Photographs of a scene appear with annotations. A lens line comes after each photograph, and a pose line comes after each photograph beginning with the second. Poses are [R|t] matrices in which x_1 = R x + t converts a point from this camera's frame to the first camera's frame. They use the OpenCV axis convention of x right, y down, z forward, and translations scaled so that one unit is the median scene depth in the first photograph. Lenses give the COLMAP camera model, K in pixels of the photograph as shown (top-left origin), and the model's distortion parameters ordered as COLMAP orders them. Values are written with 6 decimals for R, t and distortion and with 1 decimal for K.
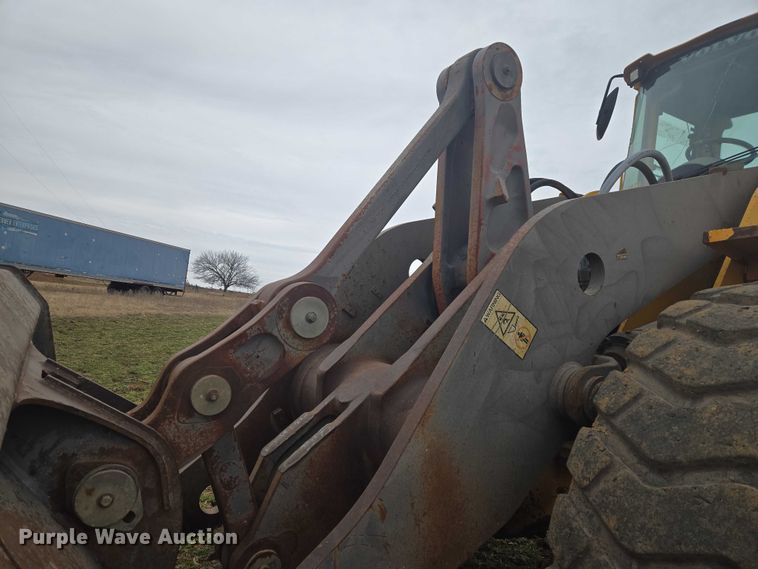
lens RADIAL K [[493.1, 0, 346.4], [0, 493.1, 295.7], [0, 0, 1]] dist [0.061811, -0.040783]
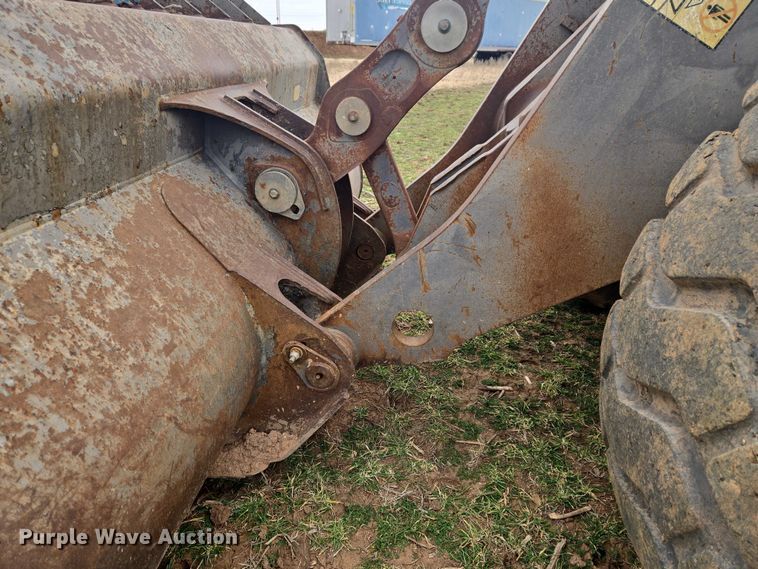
lens RADIAL K [[493.1, 0, 381.9], [0, 493.1, 280.8], [0, 0, 1]] dist [0.061811, -0.040783]
pose [[0.793736, 0.161113, -0.586538, 0.483094], [0.085467, 0.925176, 0.369790, 0.136383], [0.602229, -0.343645, 0.720576, 0.120673]]
